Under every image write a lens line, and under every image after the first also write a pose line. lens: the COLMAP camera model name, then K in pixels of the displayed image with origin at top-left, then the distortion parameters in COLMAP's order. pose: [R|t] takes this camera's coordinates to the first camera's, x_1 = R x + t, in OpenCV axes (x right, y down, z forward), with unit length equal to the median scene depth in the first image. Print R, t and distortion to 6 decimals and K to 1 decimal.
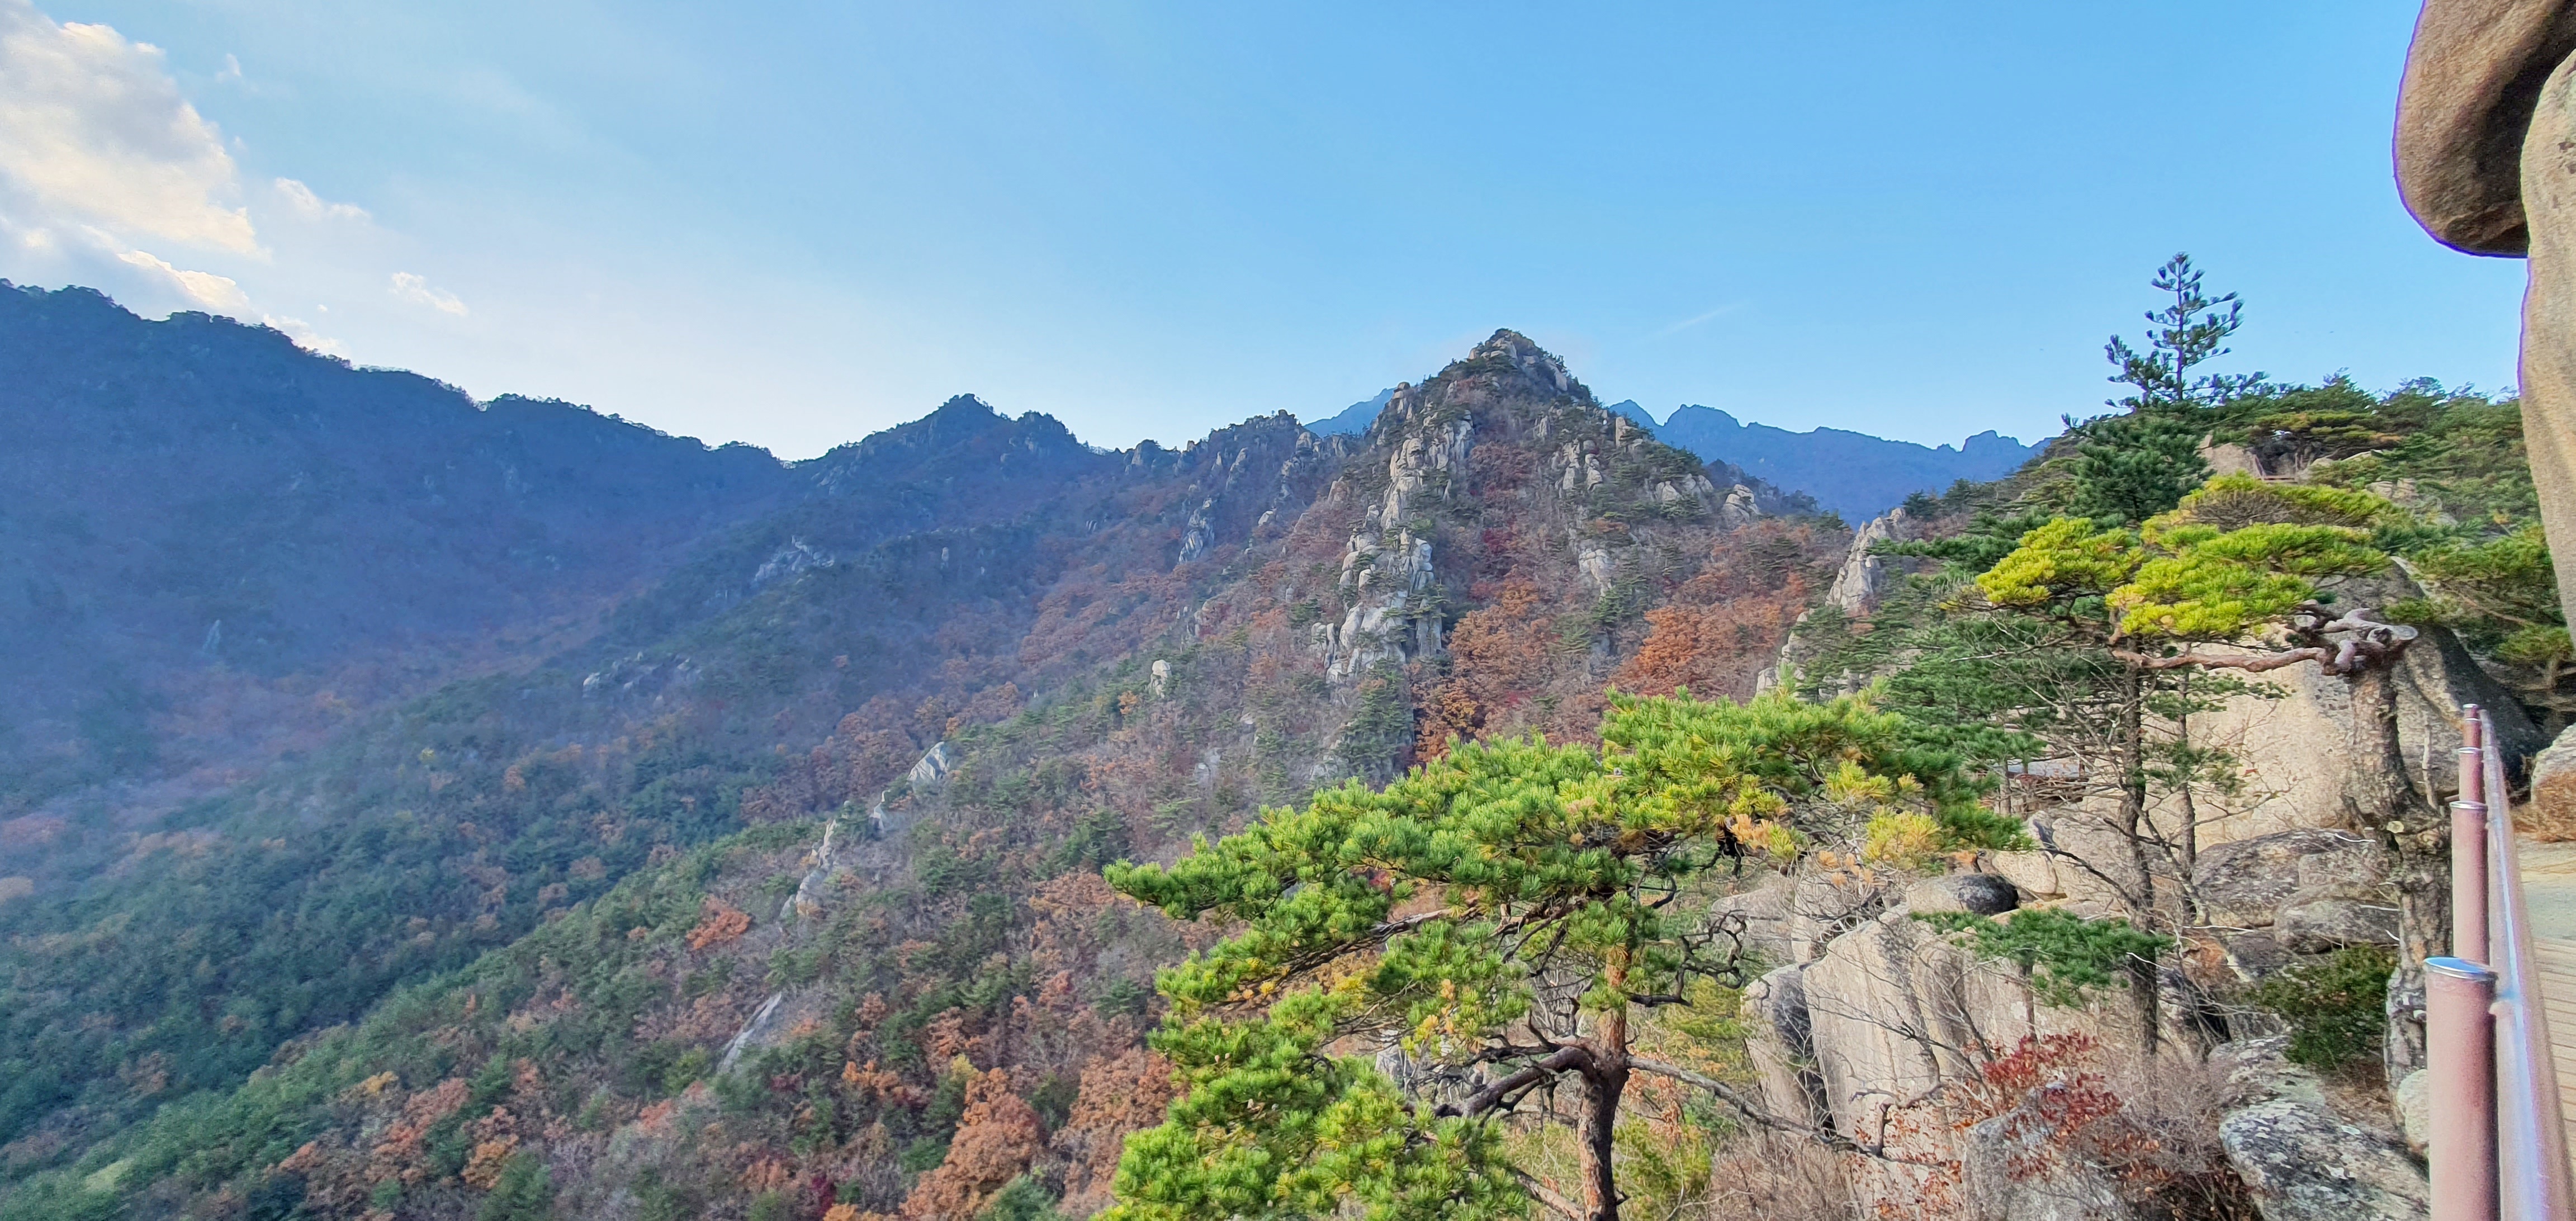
lens RADIAL K [[1022.4, 0, 1294.0], [0, 1022.4, 599.2], [0, 0, 1]] dist [-0.003195, -0.000376]
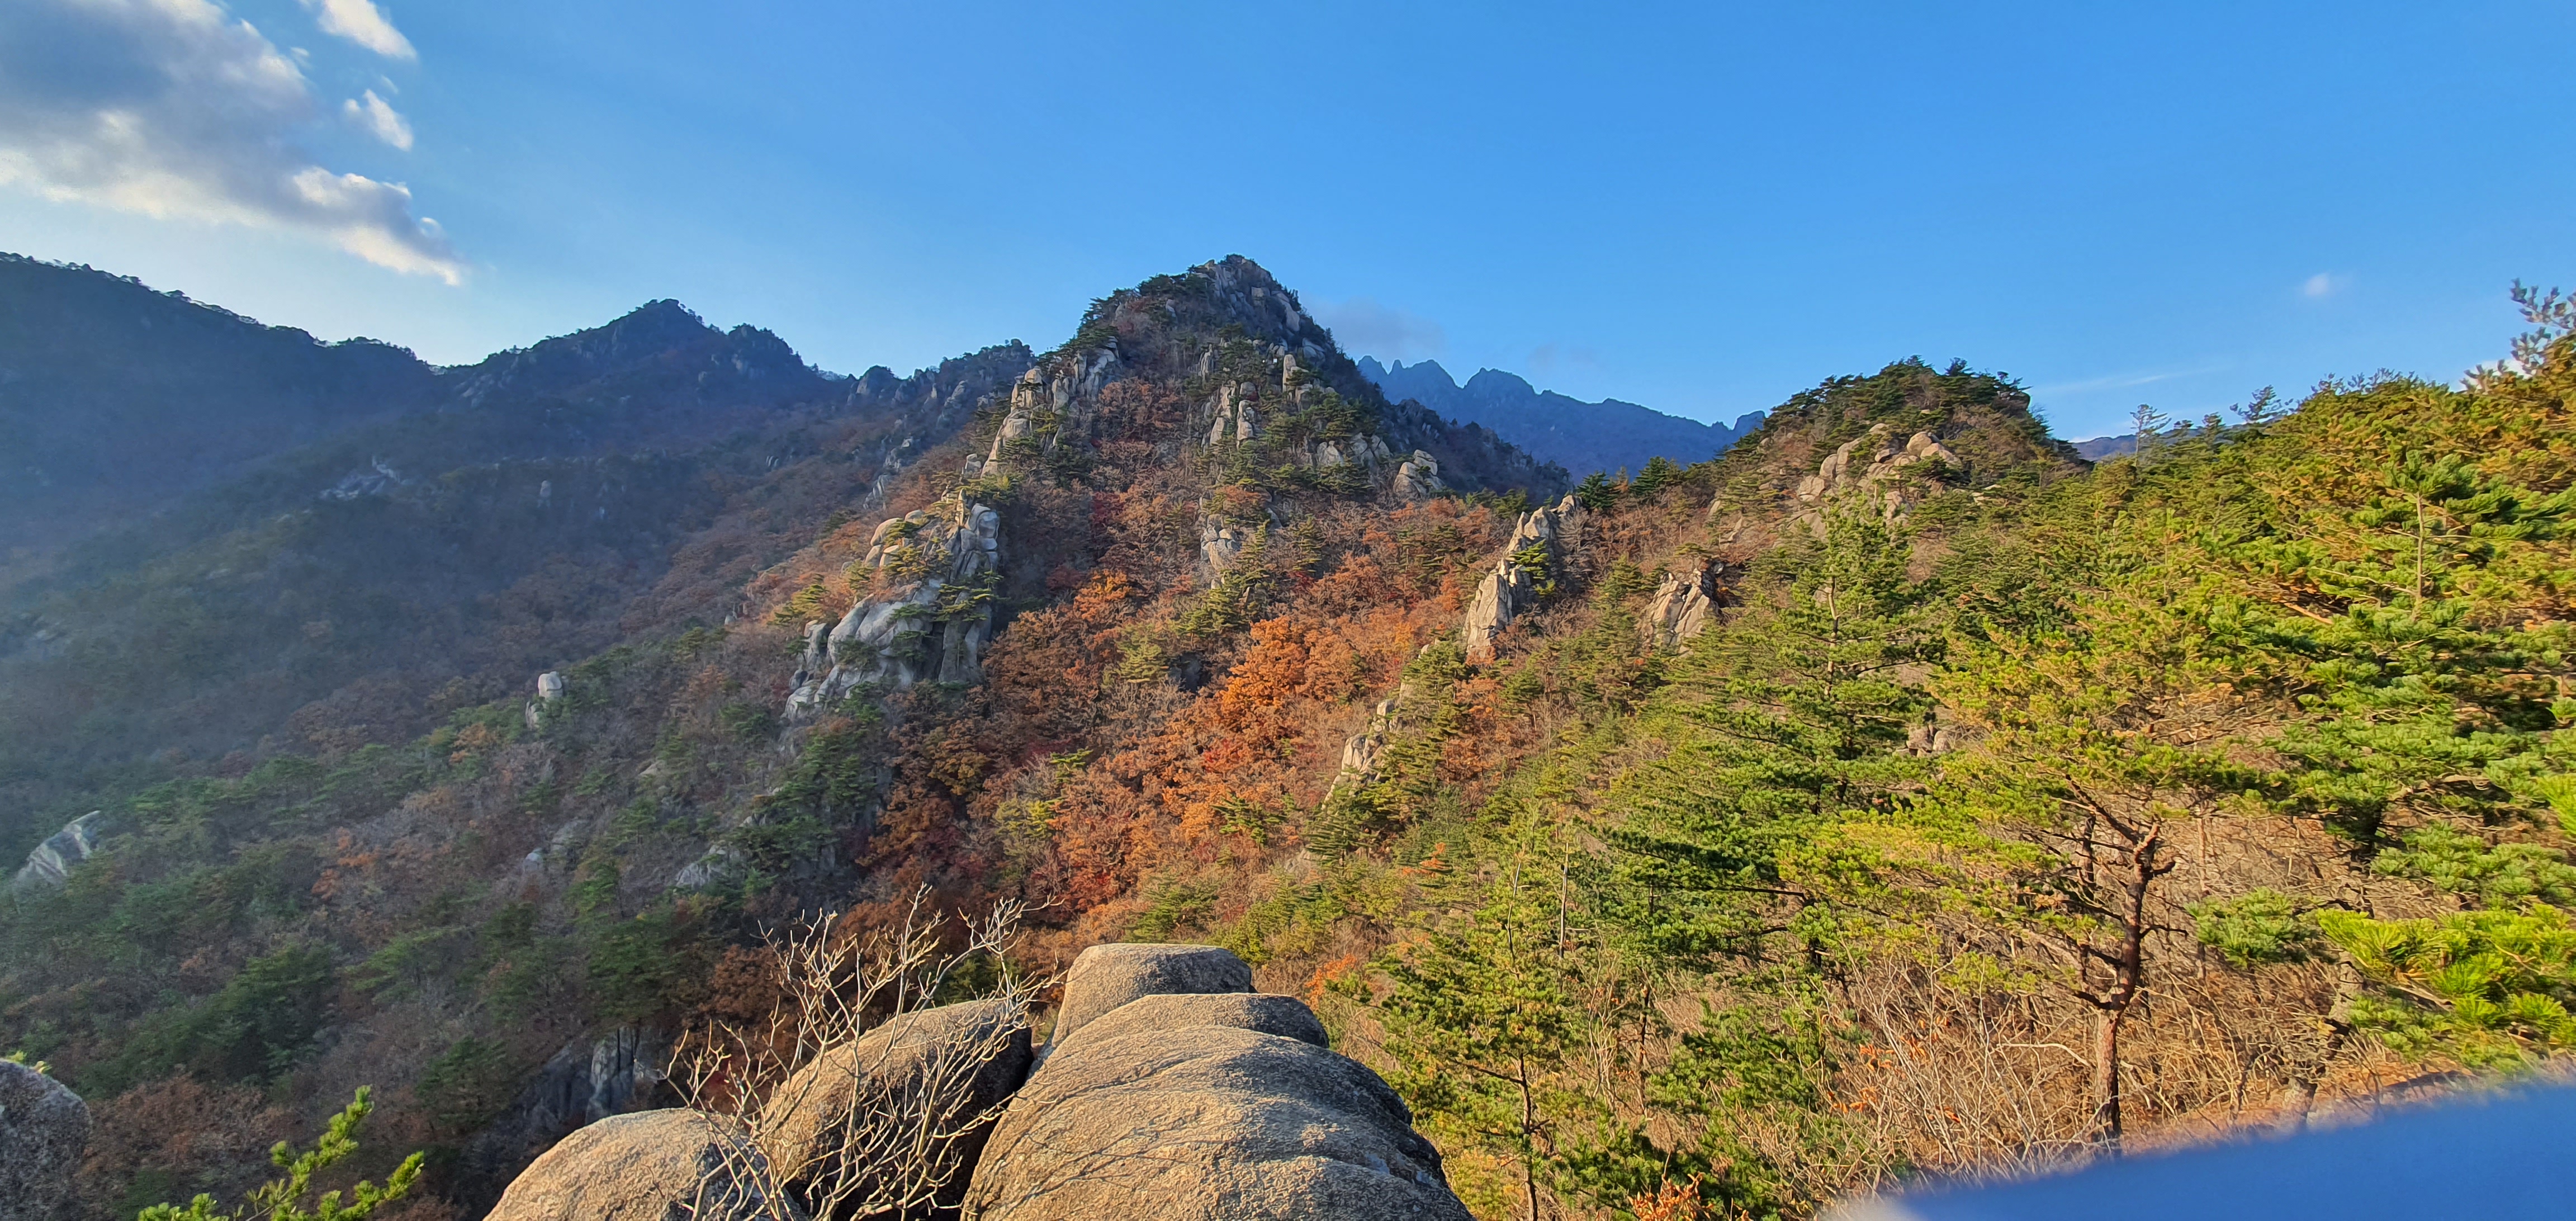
lens RADIAL K [[1020.1, 0, 1281.9], [0, 1020.1, 594.6], [0, 0, 1]] dist [0.001793, -0.003667]
pose [[0.986069, 0.027028, 0.164124, 0.109129], [-0.034361, 0.998526, 0.042010, -0.016821], [-0.162747, -0.047064, 0.985545, 0.133003]]
